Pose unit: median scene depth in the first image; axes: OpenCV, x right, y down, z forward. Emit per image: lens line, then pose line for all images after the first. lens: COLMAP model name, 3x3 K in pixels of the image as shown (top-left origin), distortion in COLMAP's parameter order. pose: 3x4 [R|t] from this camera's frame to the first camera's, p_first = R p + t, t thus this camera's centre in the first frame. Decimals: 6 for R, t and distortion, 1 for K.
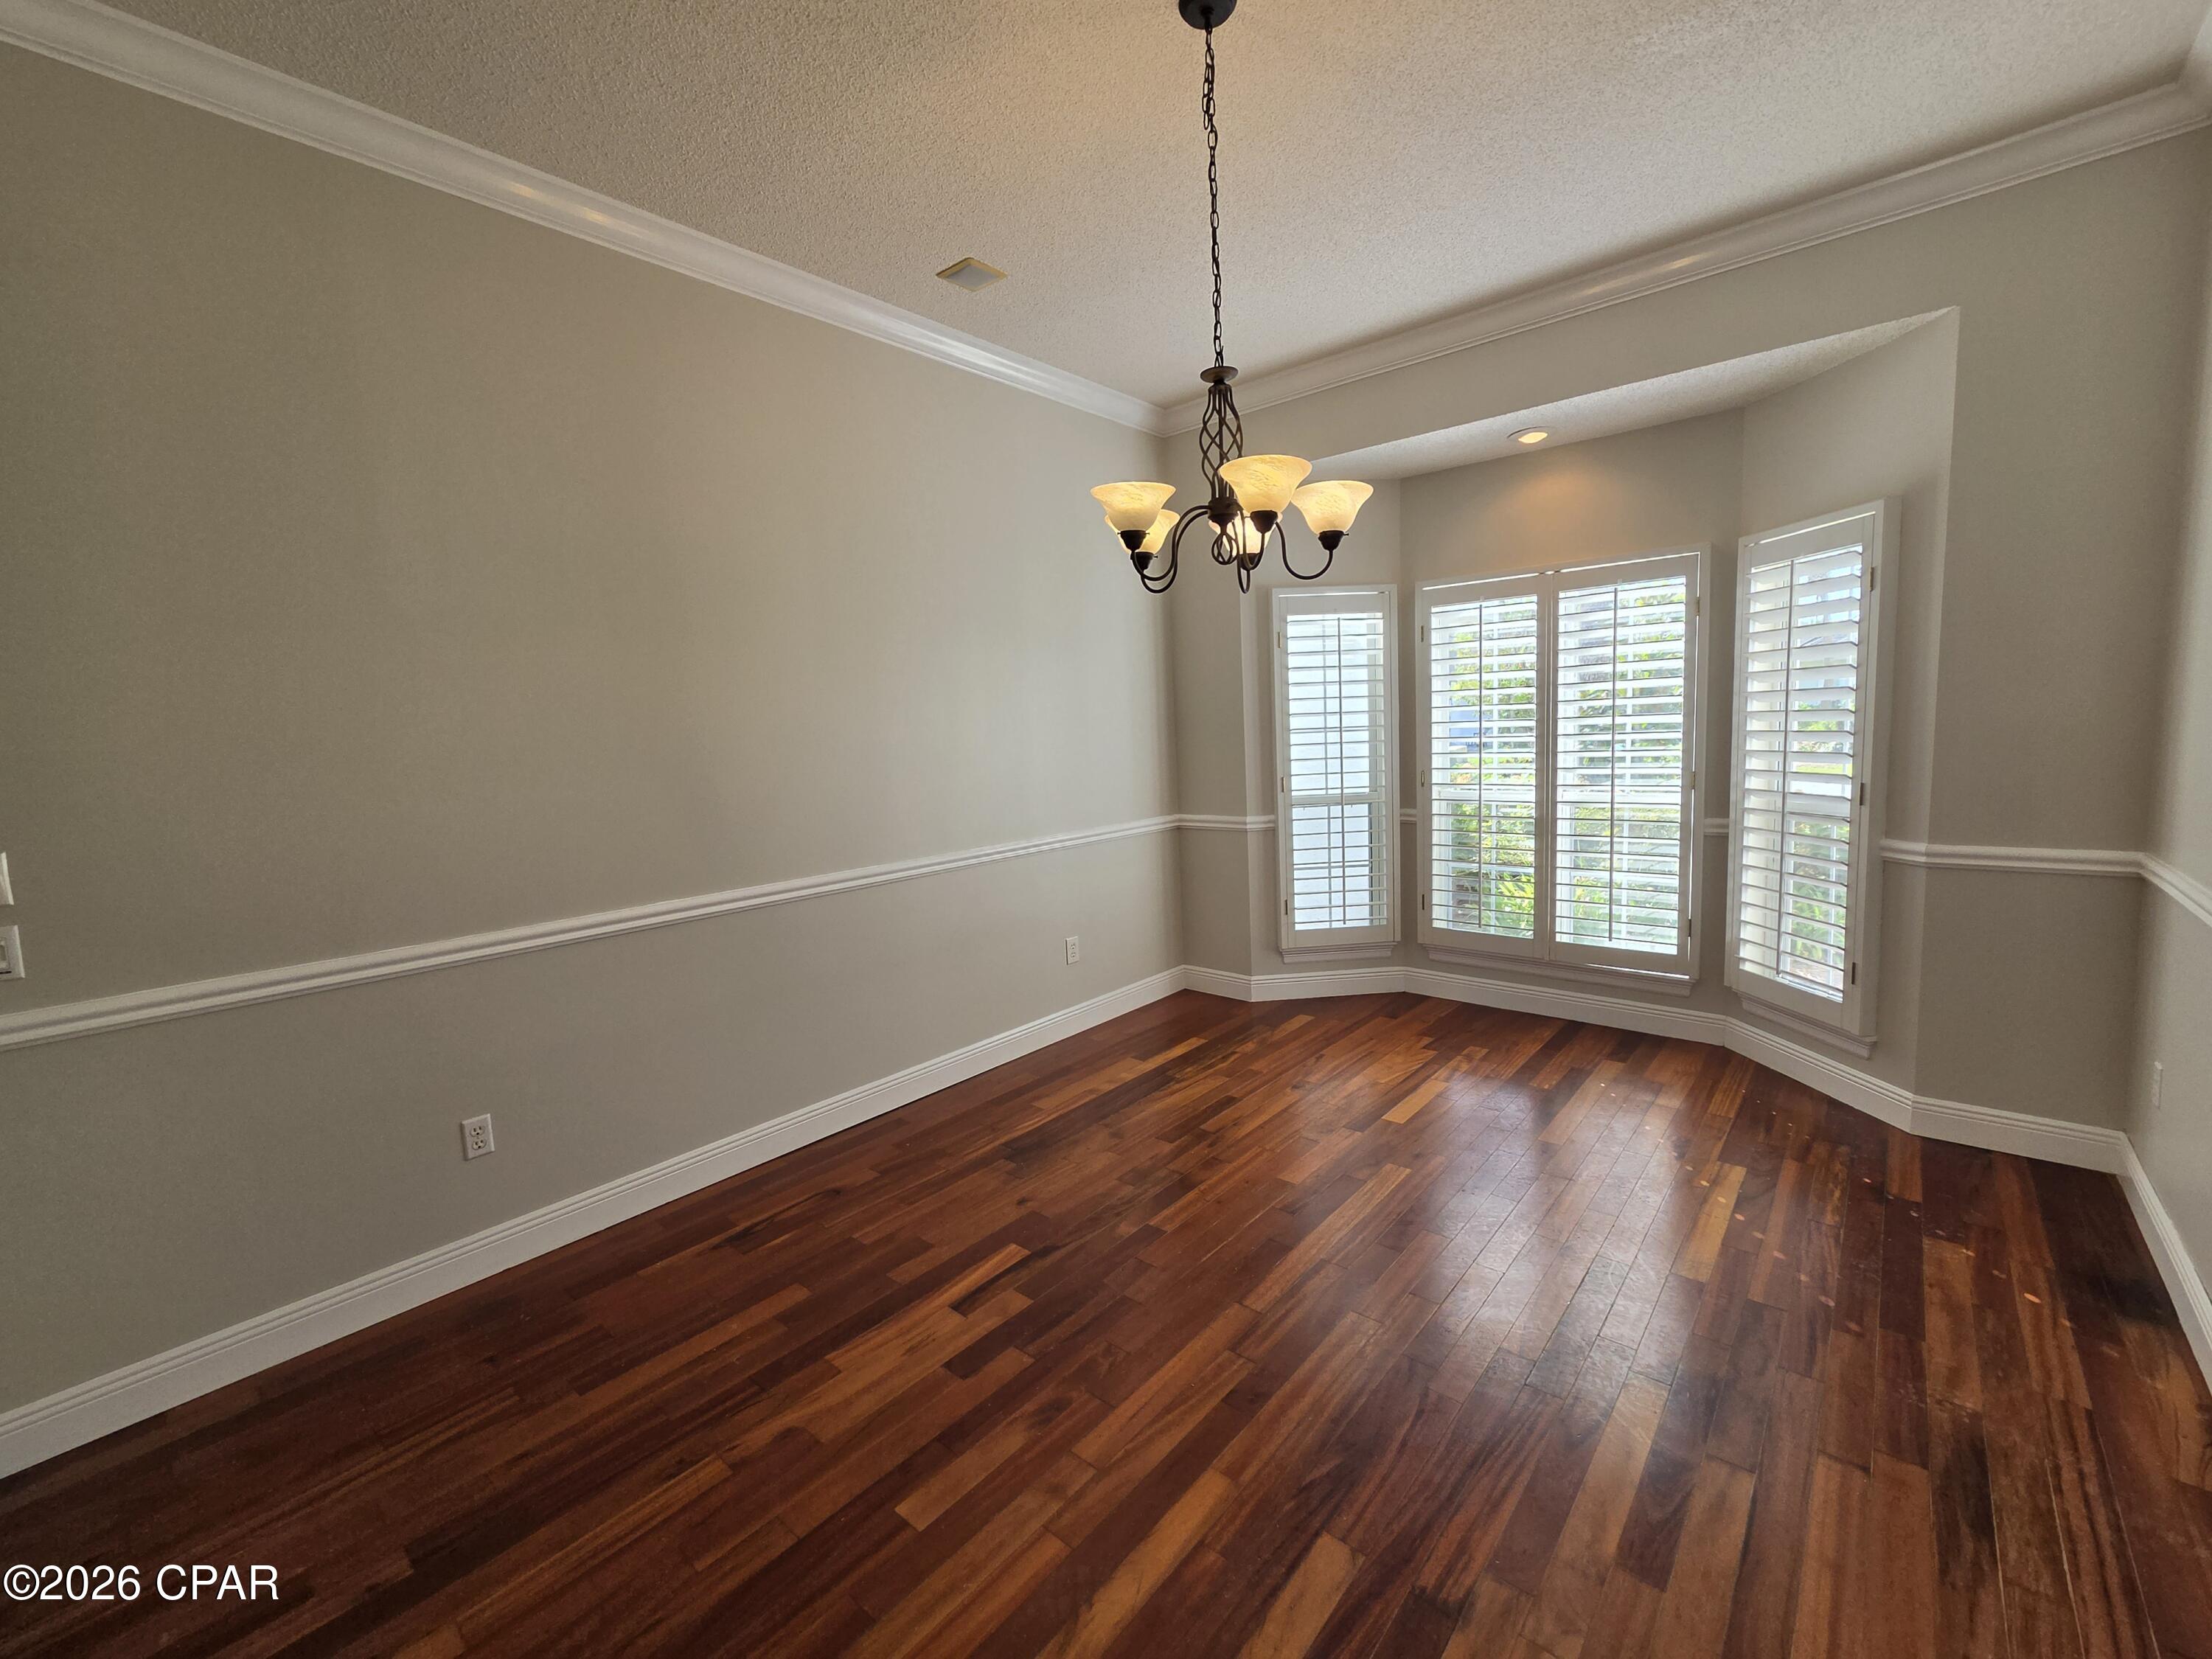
lens RADIAL K [[907.2, 0, 1118.0], [0, 907.2, 823.5], [0, 0, 1]] dist [-0.000682, 0.000863]
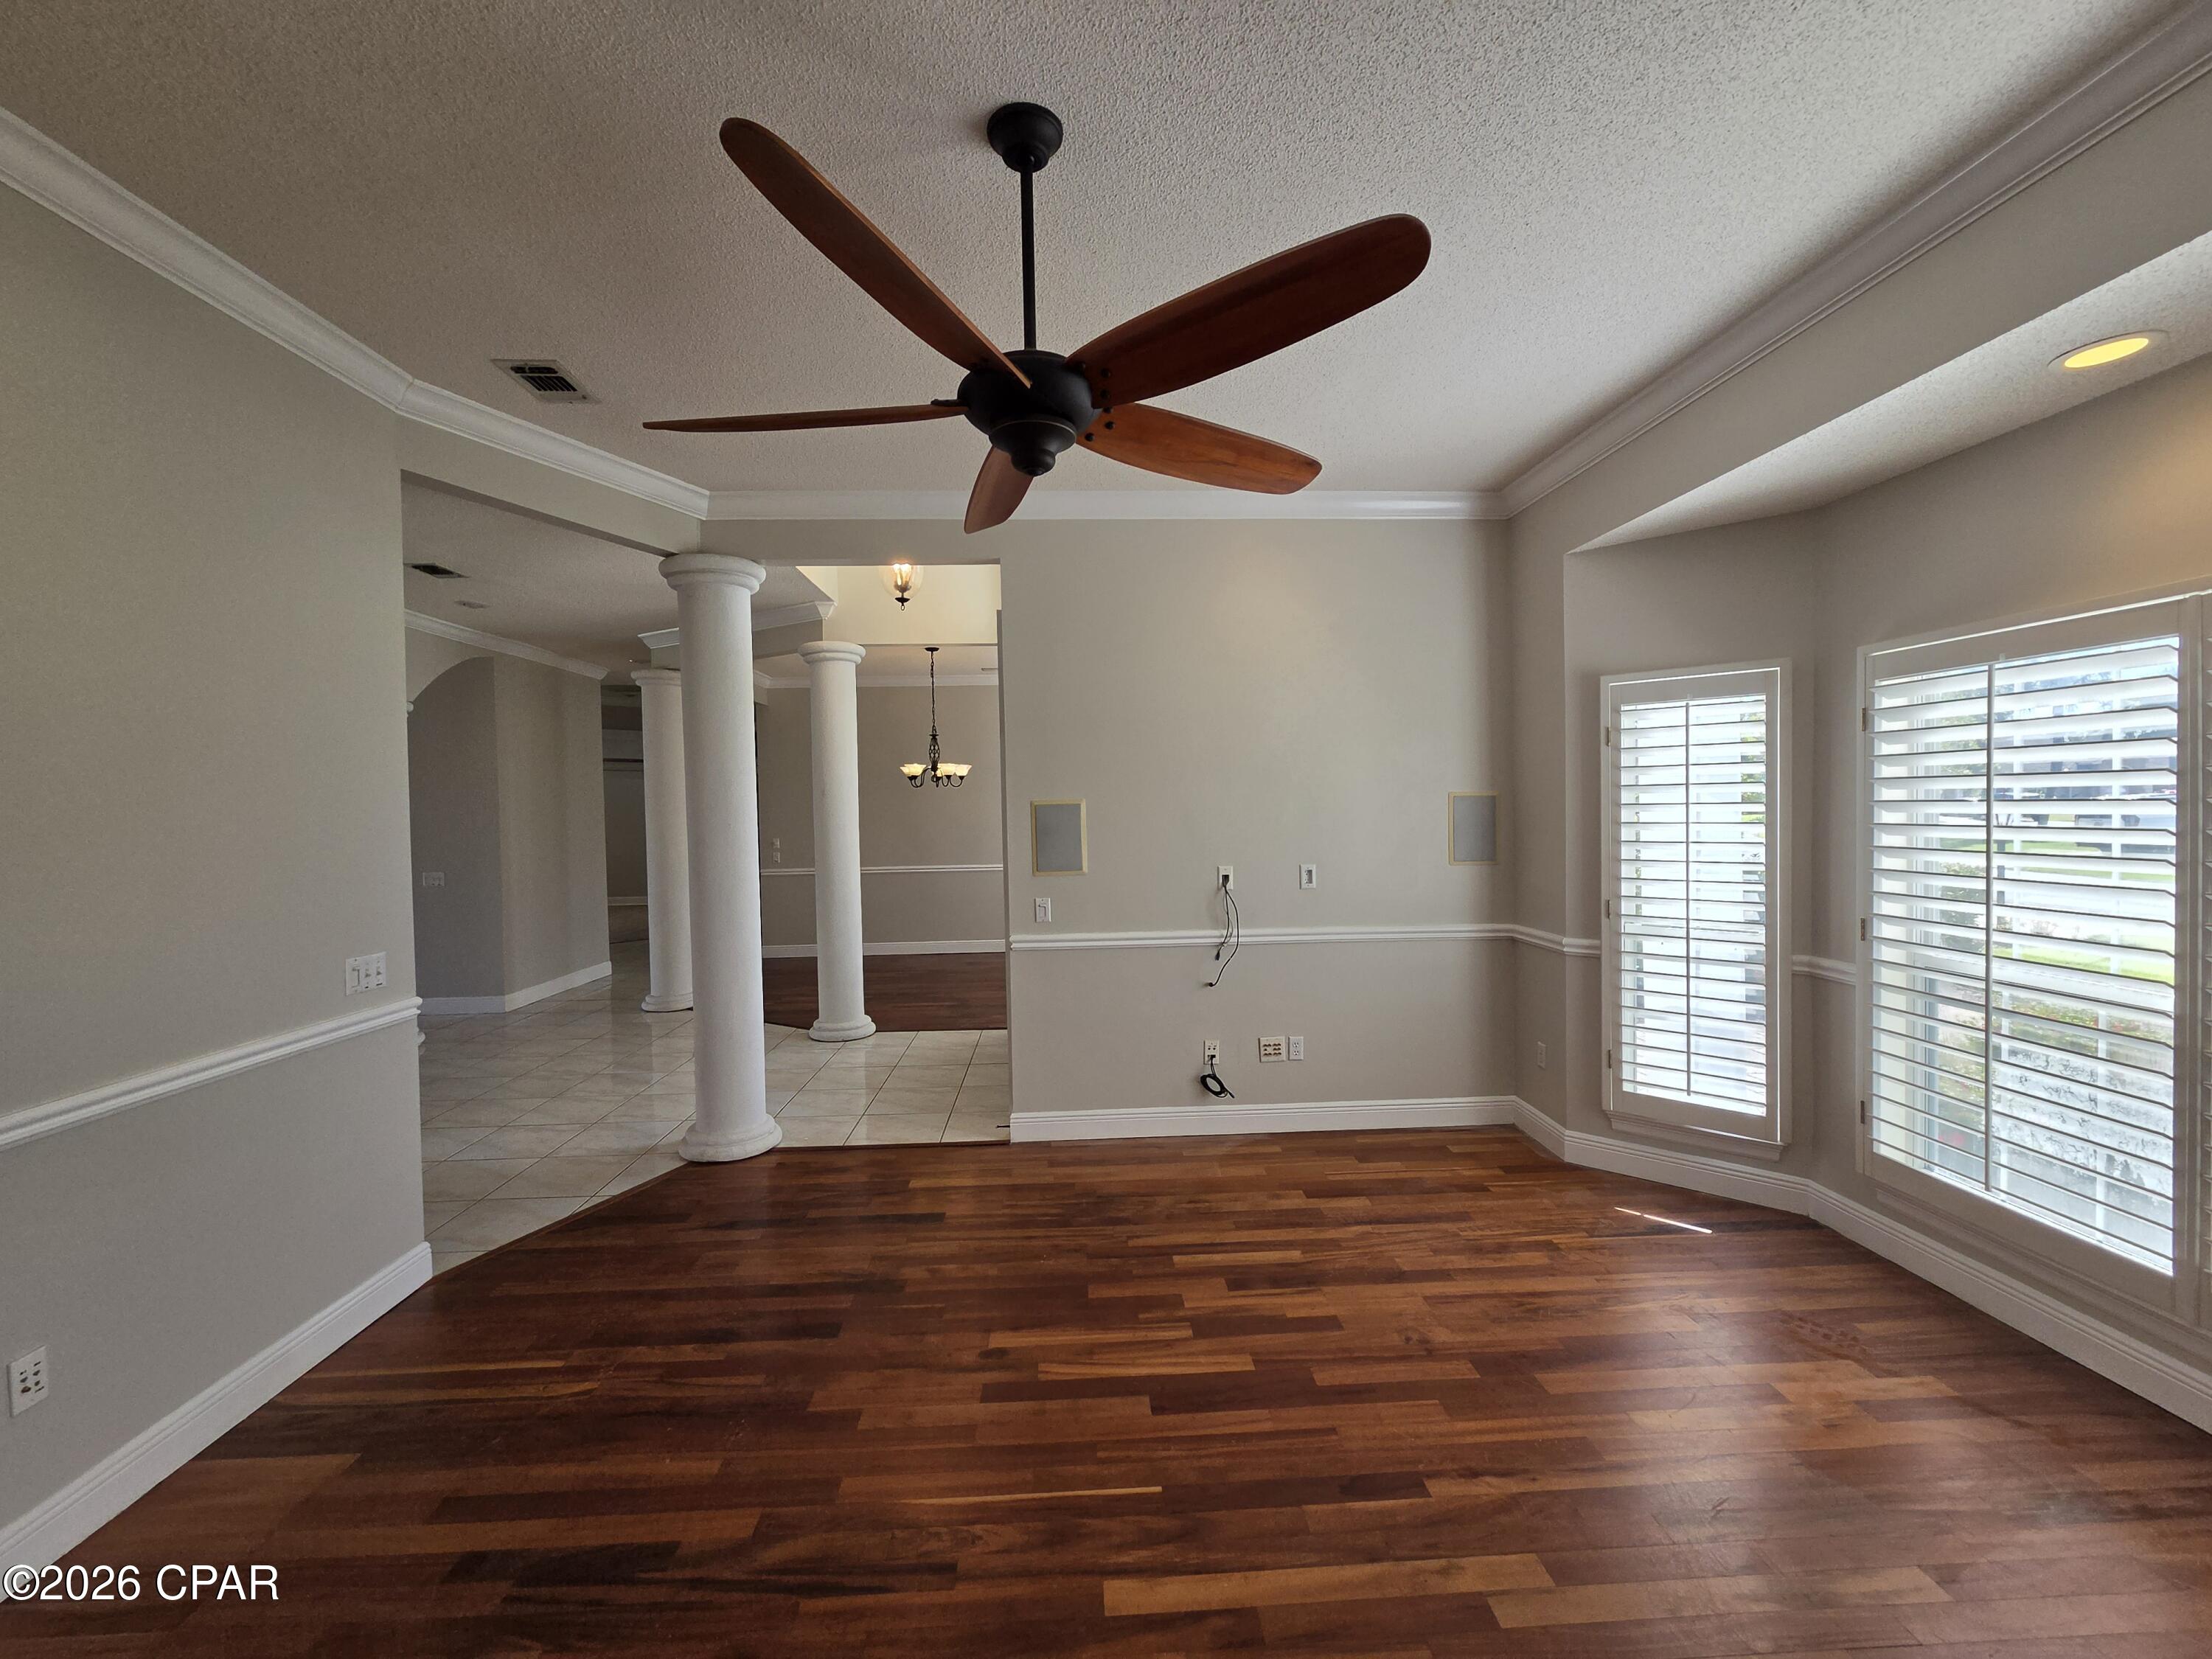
lens RADIAL K [[907.2, 0, 1109.4], [0, 907.2, 836.2], [0, 0, 1]] dist [-0.000682, 0.000863]
pose [[0.690335, 0.060910, -0.720922, 0.489903], [-0.100884, 0.994819, -0.012552, -0.054349], [0.716422, 0.081395, 0.692903, 0.104501]]
